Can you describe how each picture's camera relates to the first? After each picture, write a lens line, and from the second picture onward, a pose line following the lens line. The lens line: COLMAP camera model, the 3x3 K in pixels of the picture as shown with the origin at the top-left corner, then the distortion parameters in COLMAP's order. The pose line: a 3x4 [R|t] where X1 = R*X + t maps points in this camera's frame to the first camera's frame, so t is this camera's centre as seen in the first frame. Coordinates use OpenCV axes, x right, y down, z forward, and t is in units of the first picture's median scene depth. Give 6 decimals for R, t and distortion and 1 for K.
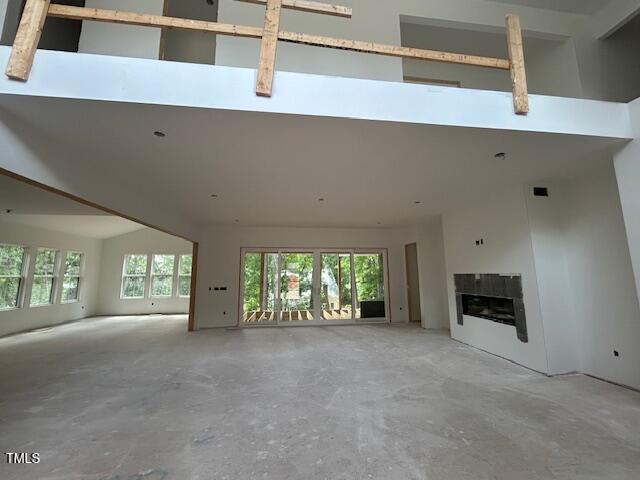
lens RADIAL K [[258.7, 0, 320.7], [0, 258.7, 238.2], [0, 0, 1]] dist [-0.000683, 0.000065]
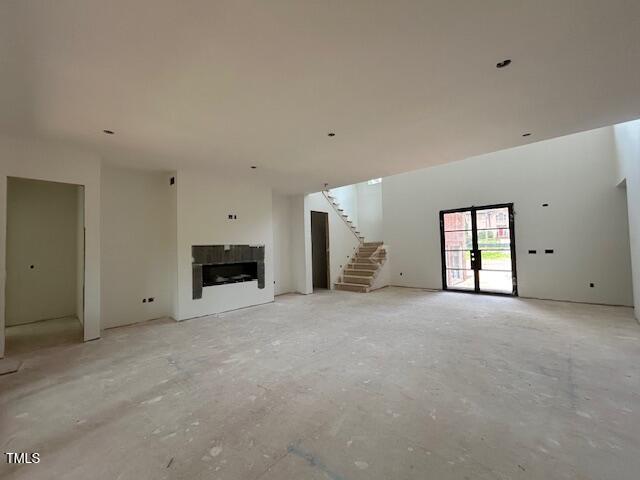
lens RADIAL K [[258.7, 0, 320.7], [0, 258.7, 238.2], [0, 0, 1]] dist [-0.000683, 0.000065]
pose [[-0.637232, 0.052951, 0.768851, -0.467691], [-0.078026, 0.988078, -0.132718, 0.211543], [-0.766712, -0.144563, -0.625503, 1.293196]]
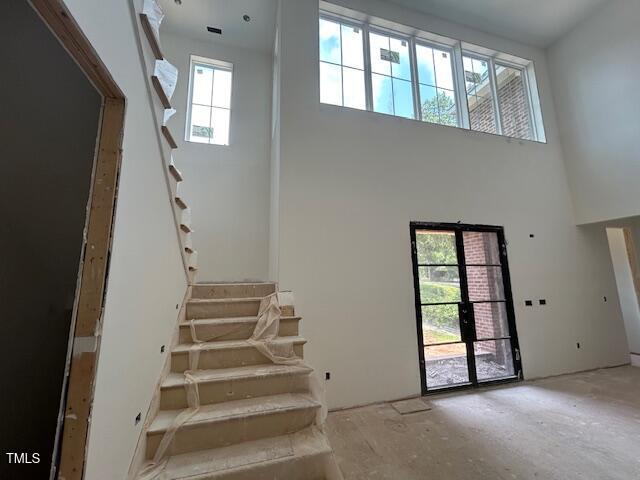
lens RADIAL K [[258.7, 0, 320.7], [0, 258.7, 238.2], [0, 0, 1]] dist [-0.000683, 0.000065]
pose [[-0.988878, -0.006312, -0.148598, 0.499532], [0.038035, 0.955146, -0.293682, 0.065921], [0.143787, -0.296067, -0.944283, 0.563350]]
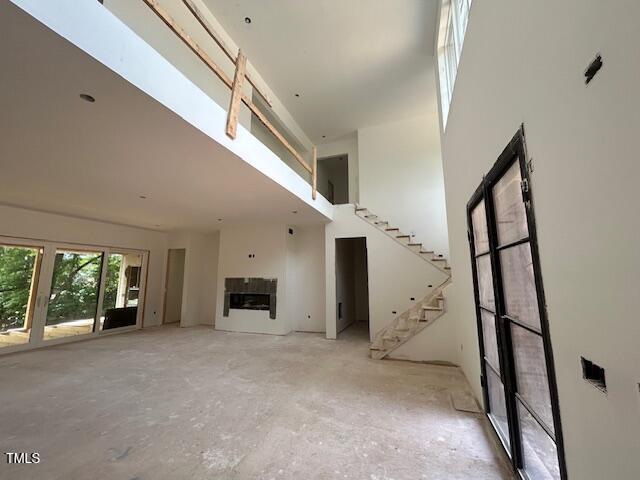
lens RADIAL K [[258.7, 0, 320.7], [0, 258.7, 238.2], [0, 0, 1]] dist [-0.000683, 0.000065]
pose [[0.458863, 0.139757, 0.877447, -0.450582], [-0.127898, 0.987656, -0.090426, -0.001914], [-0.879254, -0.070731, 0.471074, -0.009487]]
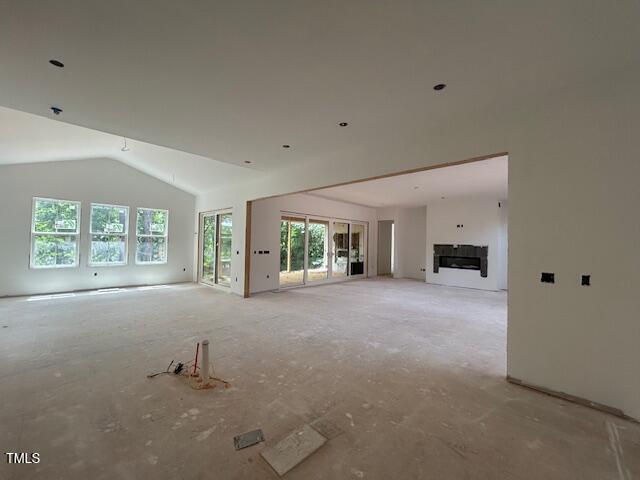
lens RADIAL K [[258.7, 0, 320.7], [0, 258.7, 238.2], [0, 0, 1]] dist [-0.000683, 0.000065]
pose [[0.781426, 0.036803, 0.622912, -1.117674], [-0.117771, 0.989017, 0.089307, 0.046346], [-0.612783, -0.143148, 0.777178, 0.189323]]
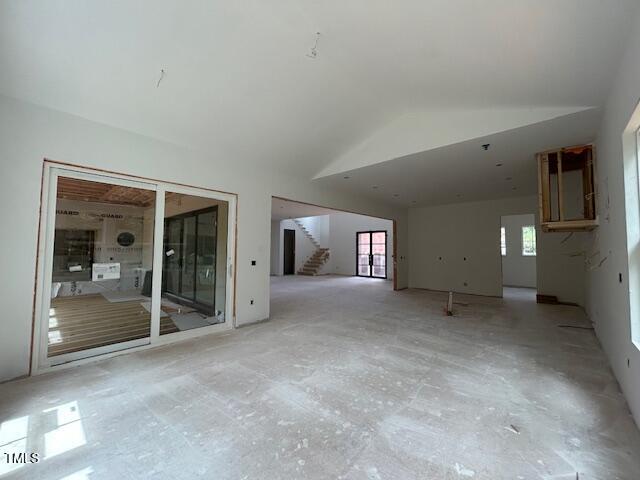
lens RADIAL K [[258.7, 0, 320.7], [0, 258.7, 238.2], [0, 0, 1]] dist [-0.000683, 0.000065]
pose [[-0.643370, 0.041245, 0.764443, -1.463793], [-0.109062, 0.983425, -0.144848, 0.284944], [-0.757747, -0.176563, -0.628208, 1.749793]]
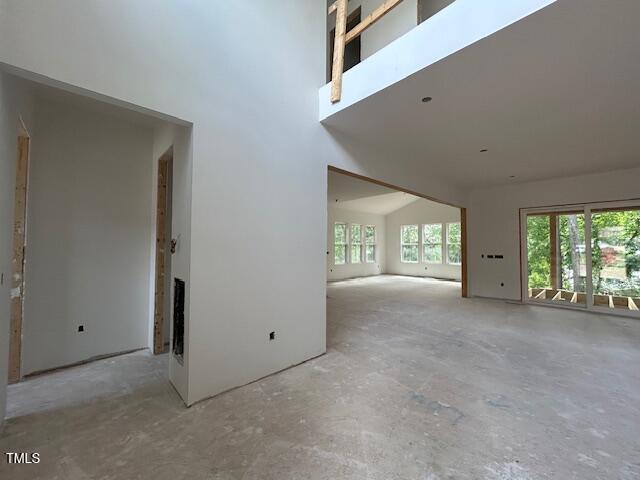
lens RADIAL K [[258.7, 0, 320.7], [0, 258.7, 238.2], [0, 0, 1]] dist [-0.000683, 0.000065]
pose [[0.588159, -0.012392, -0.808650, -0.024693], [0.102589, 0.992949, 0.059400, 0.020838], [0.802212, -0.117895, 0.585283, -0.003812]]
